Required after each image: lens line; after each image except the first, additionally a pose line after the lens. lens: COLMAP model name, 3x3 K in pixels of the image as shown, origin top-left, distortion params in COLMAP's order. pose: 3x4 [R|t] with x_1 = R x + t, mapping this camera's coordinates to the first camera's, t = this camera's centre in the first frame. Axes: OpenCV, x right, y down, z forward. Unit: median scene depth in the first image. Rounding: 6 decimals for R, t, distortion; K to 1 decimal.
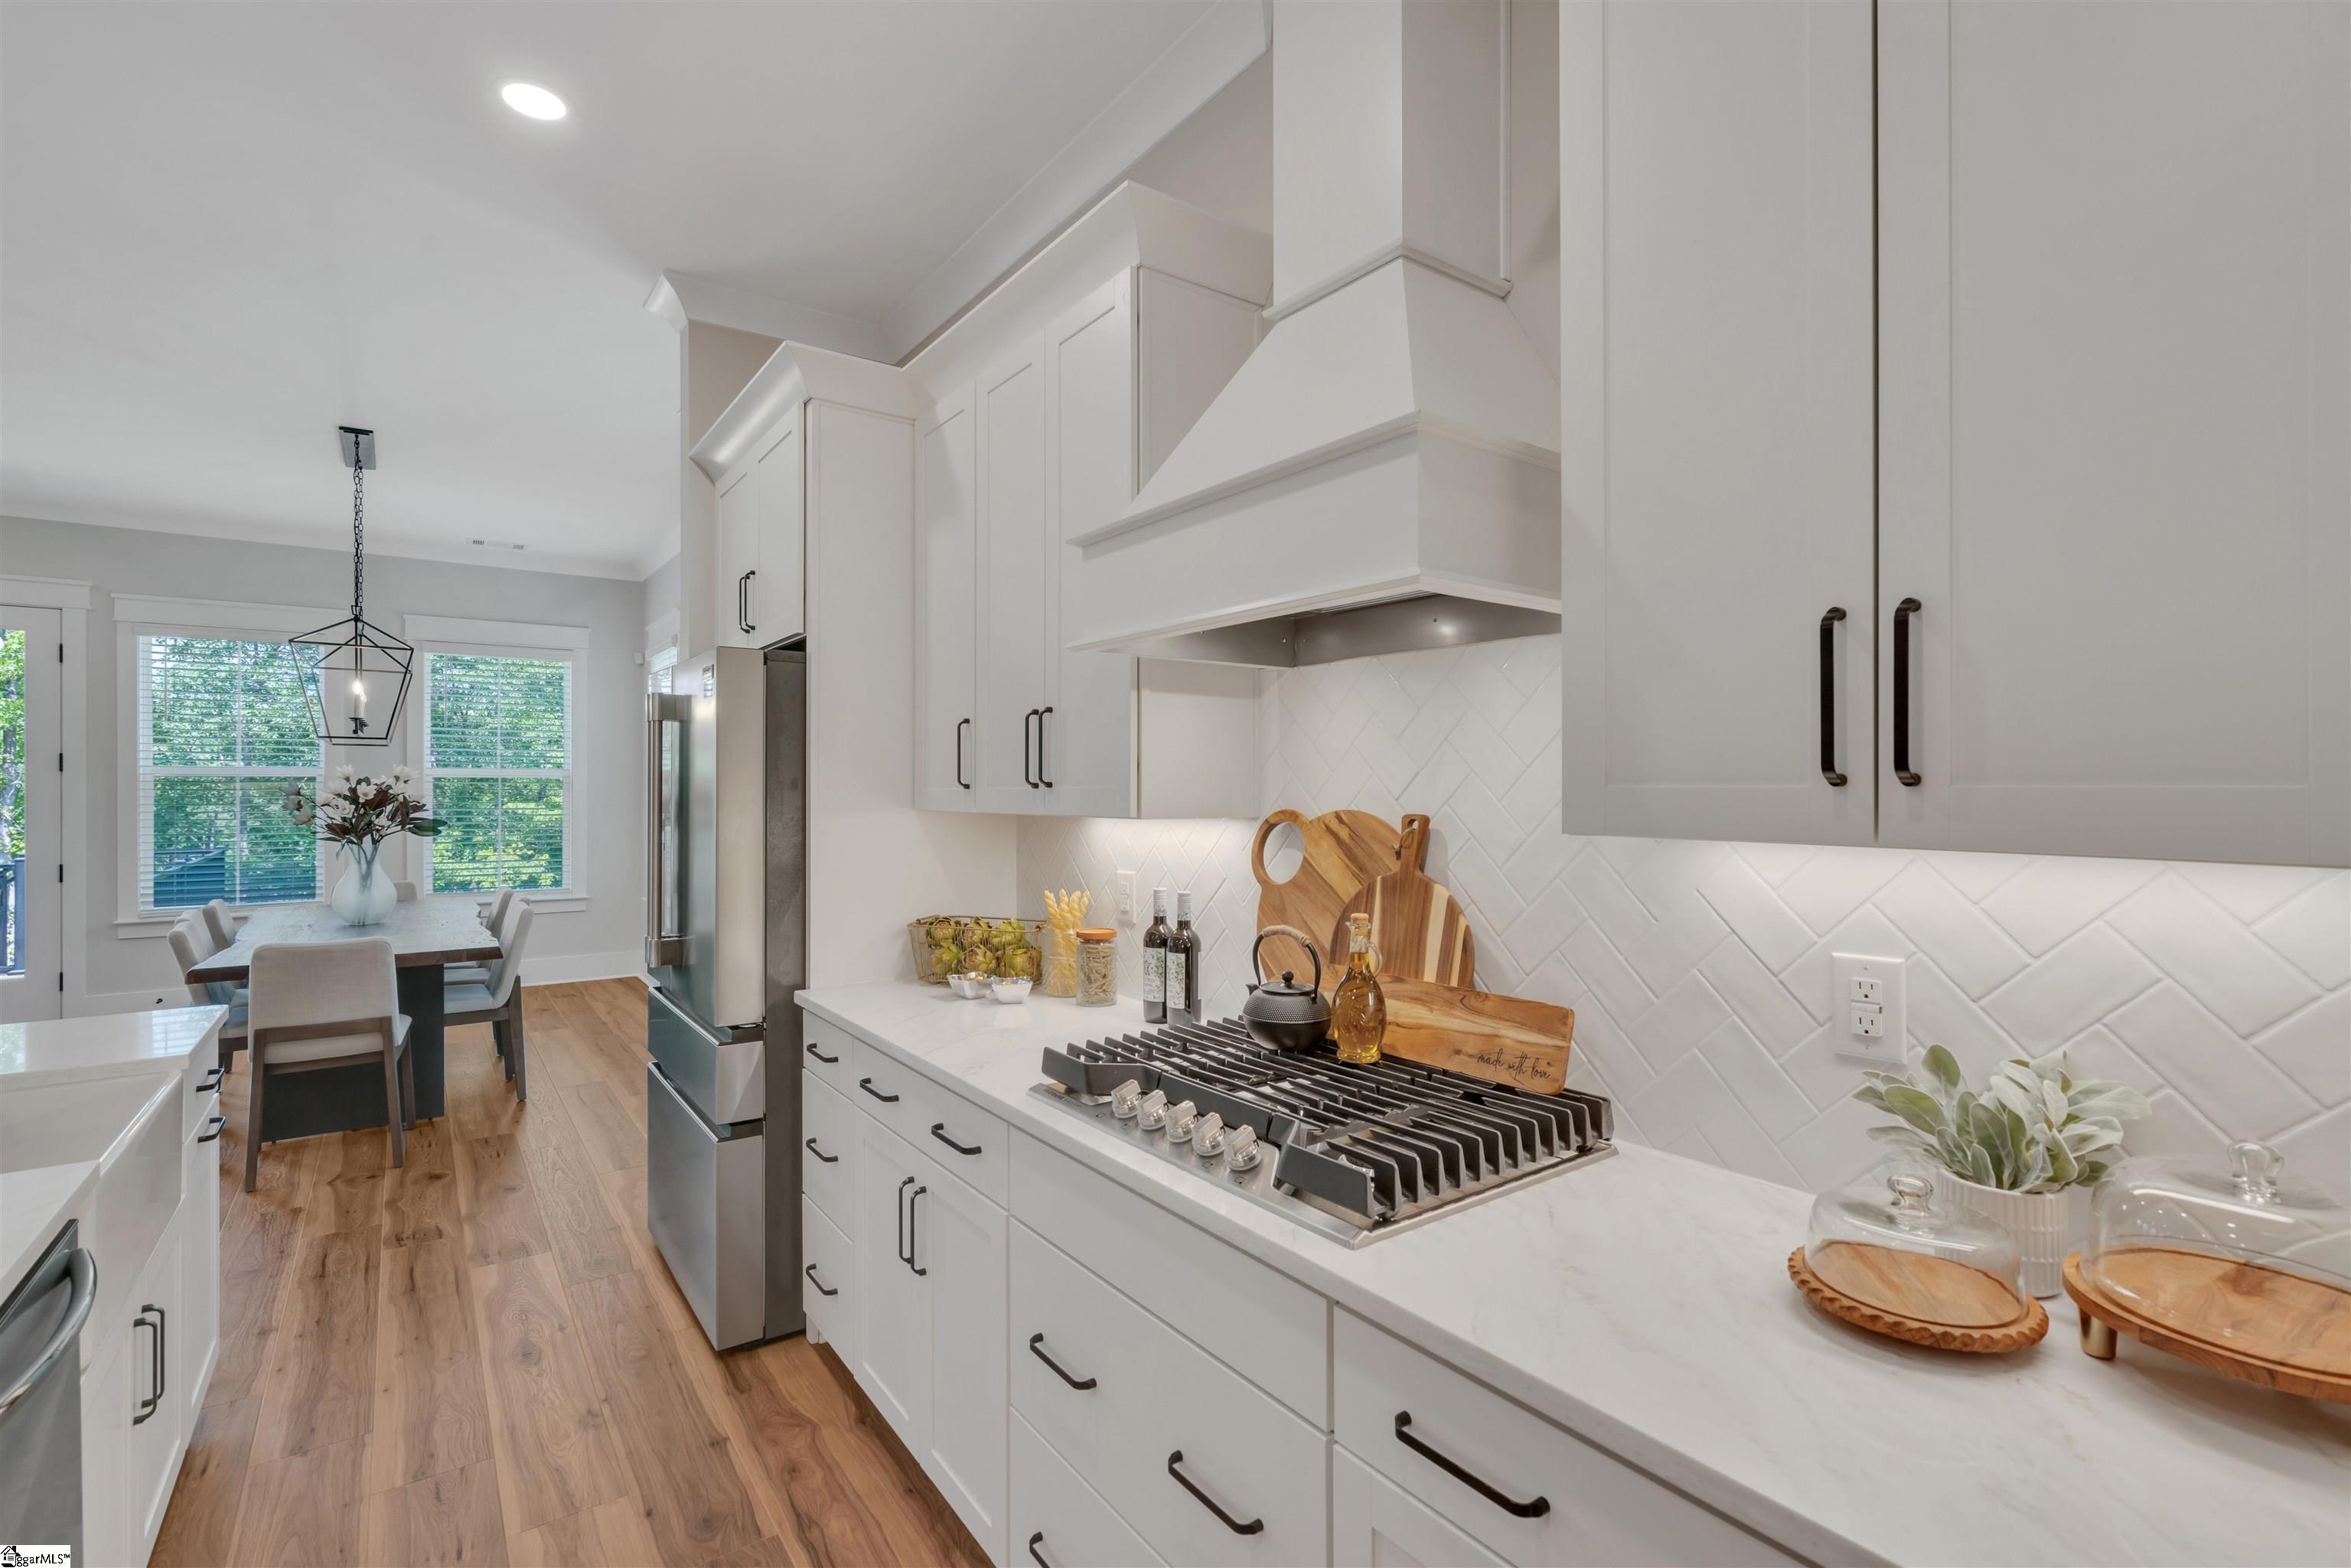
lens RADIAL K [[1065.1, 0, 1168.5], [0, 1065.1, 781.8], [0, 0, 1]] dist [-0.003369, 0.000006]
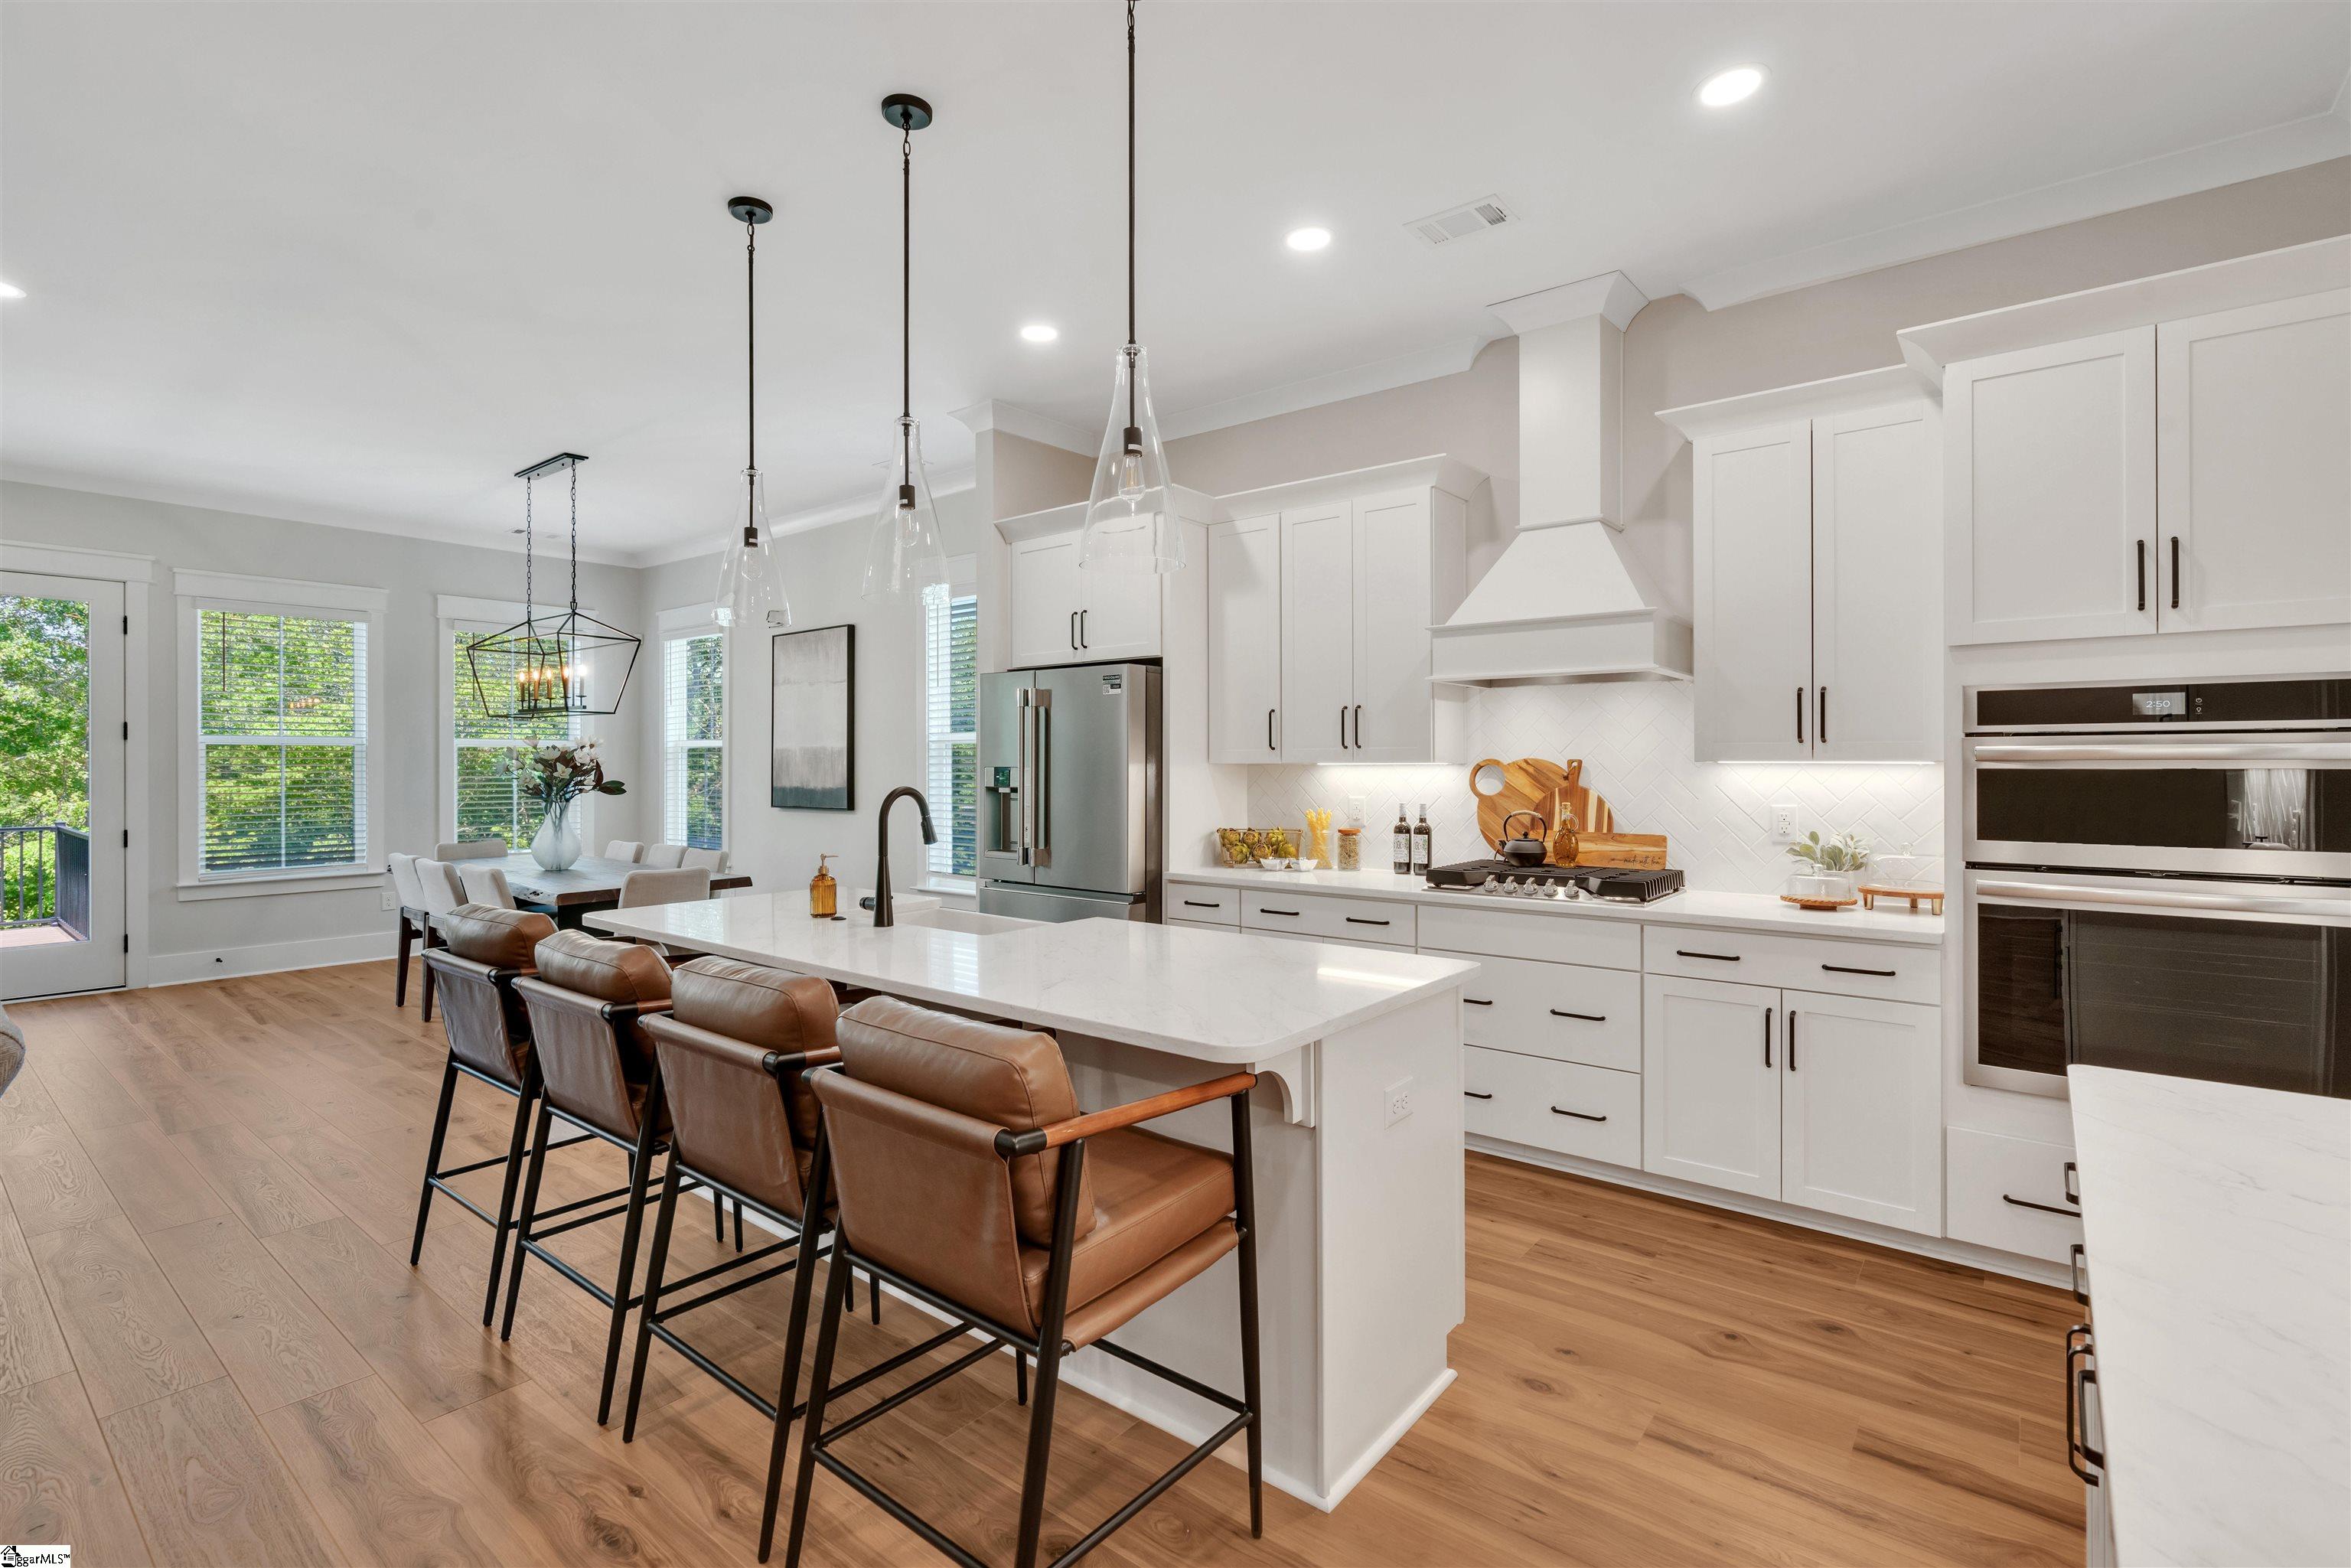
lens RADIAL K [[1083.8, 0, 1161.5], [0, 1083.8, 753.6], [0, 0, 1]] dist [-0.003642, 0.000375]
pose [[0.965369, 0.001127, 0.260885, -0.783960], [0.000032, 0.999990, -0.004440, 0.019609], [-0.260887, 0.004295, 0.965360, -0.622549]]
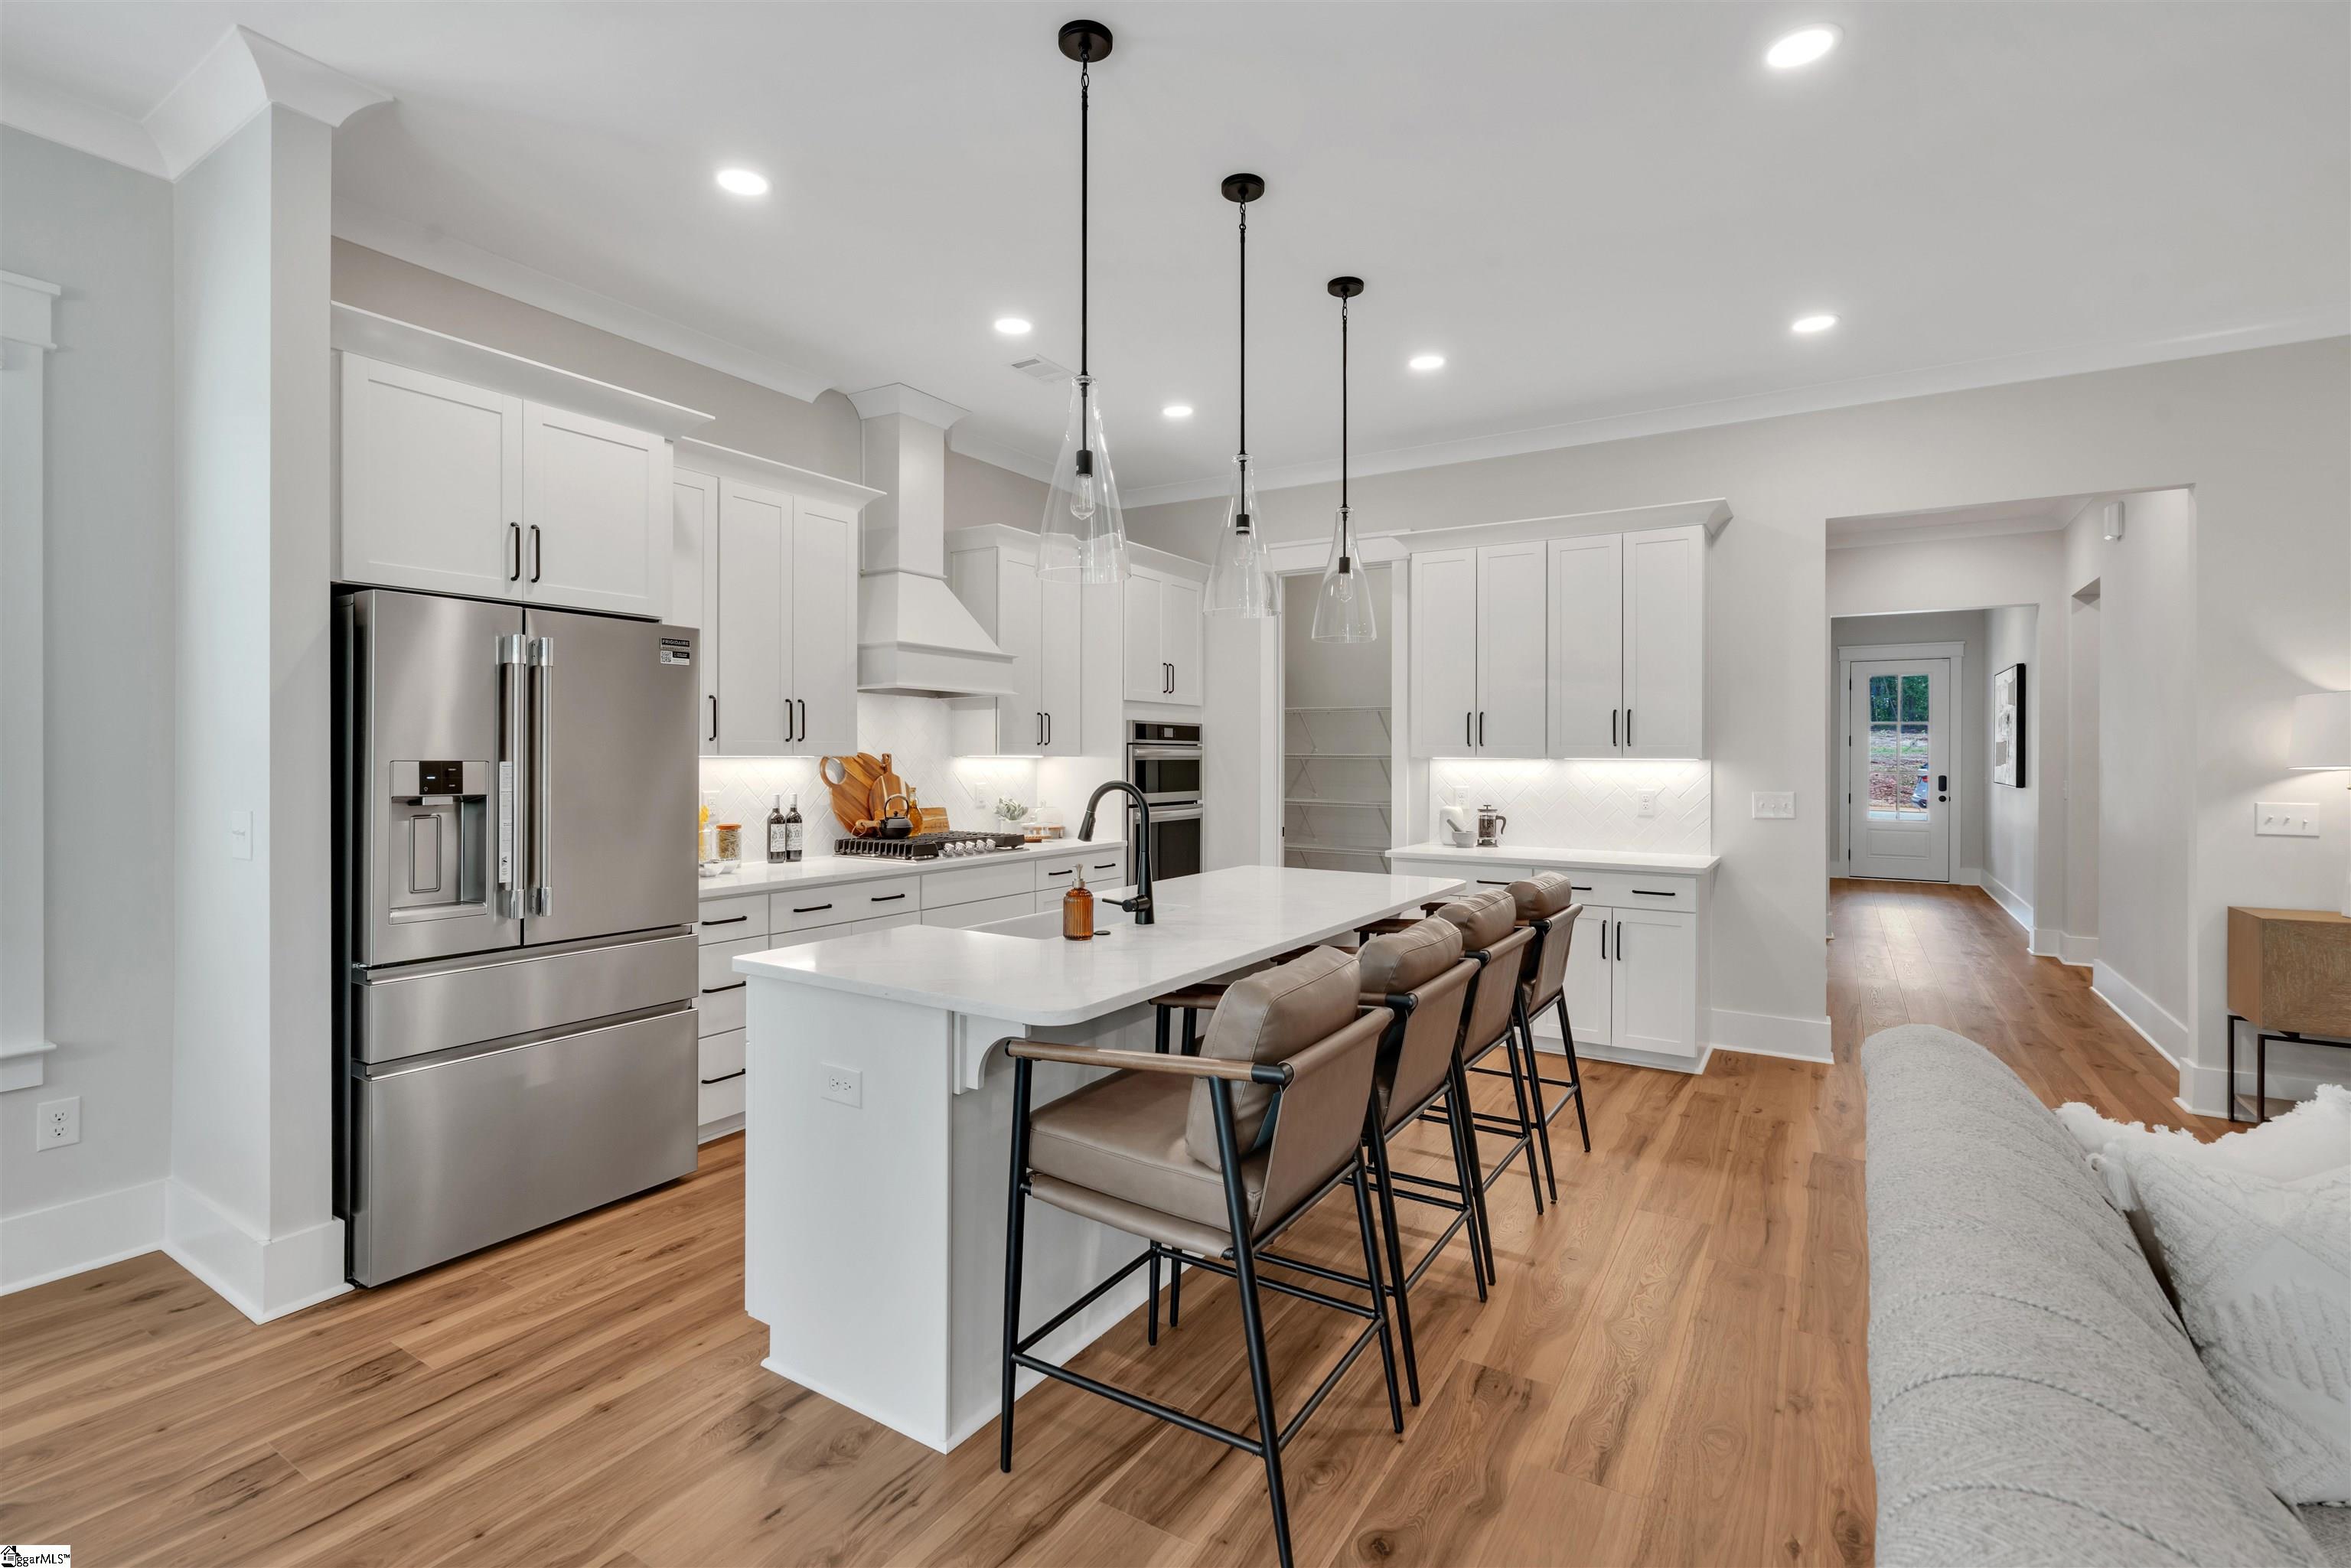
lens RADIAL K [[1071.6, 0, 1161.8], [0, 1071.6, 756.8], [0, 0, 1]] dist [-0.001260, 0.000822]
pose [[-0.376067, -0.000199, 0.926592, -1.782078], [-0.006480, 0.999976, -0.002415, 0.027903], [-0.926570, -0.006912, -0.376059, 0.930457]]
